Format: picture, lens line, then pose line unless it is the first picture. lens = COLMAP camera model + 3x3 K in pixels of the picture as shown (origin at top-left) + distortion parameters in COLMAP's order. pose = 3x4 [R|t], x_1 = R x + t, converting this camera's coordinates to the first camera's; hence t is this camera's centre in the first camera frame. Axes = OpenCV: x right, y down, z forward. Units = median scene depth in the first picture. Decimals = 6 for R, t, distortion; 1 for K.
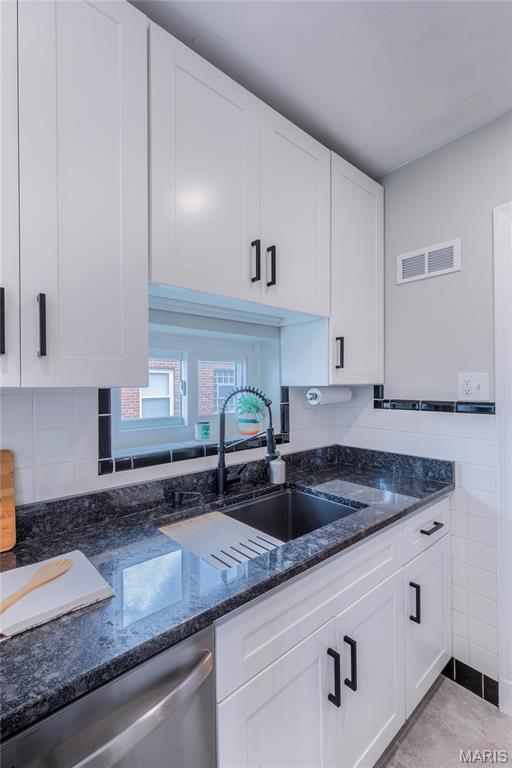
lens RADIAL K [[345.3, 0, 259.5], [0, 345.3, 383.5], [0, 0, 1]] dist [-0.002992, -0.001978]
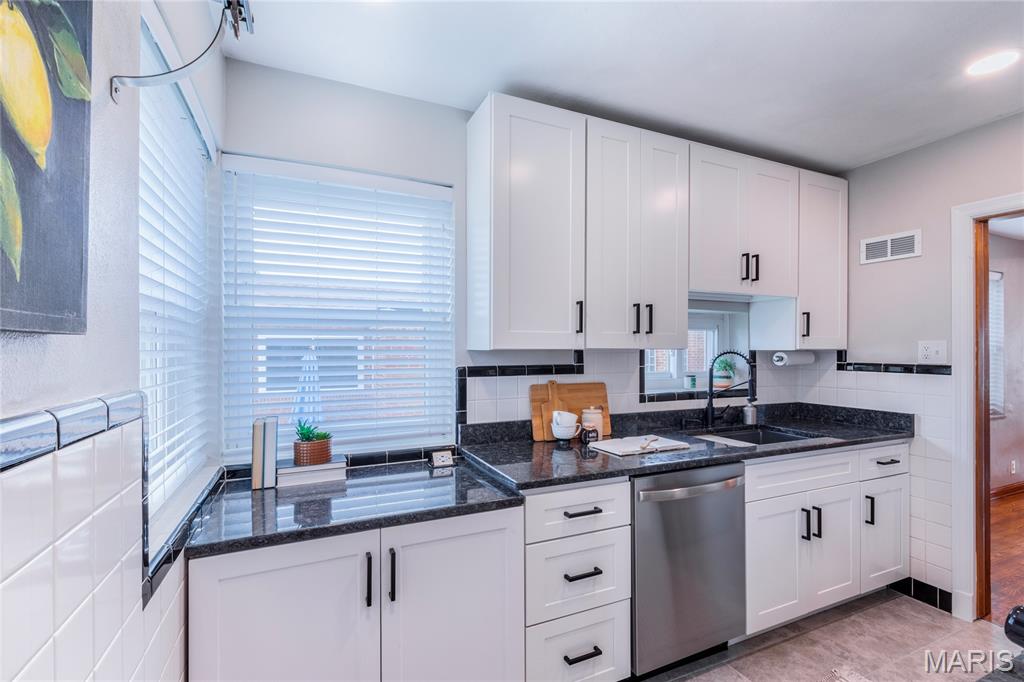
lens RADIAL K [[460.4, 0, 507.7], [0, 460.4, 346.3], [0, 0, 1]] dist [-0.002992, -0.001978]
pose [[0.953234, 0.008720, -0.302107, -0.302807], [-0.008706, 0.999961, 0.001393, -0.000729], [0.302108, 0.001303, 0.953273, -0.949504]]
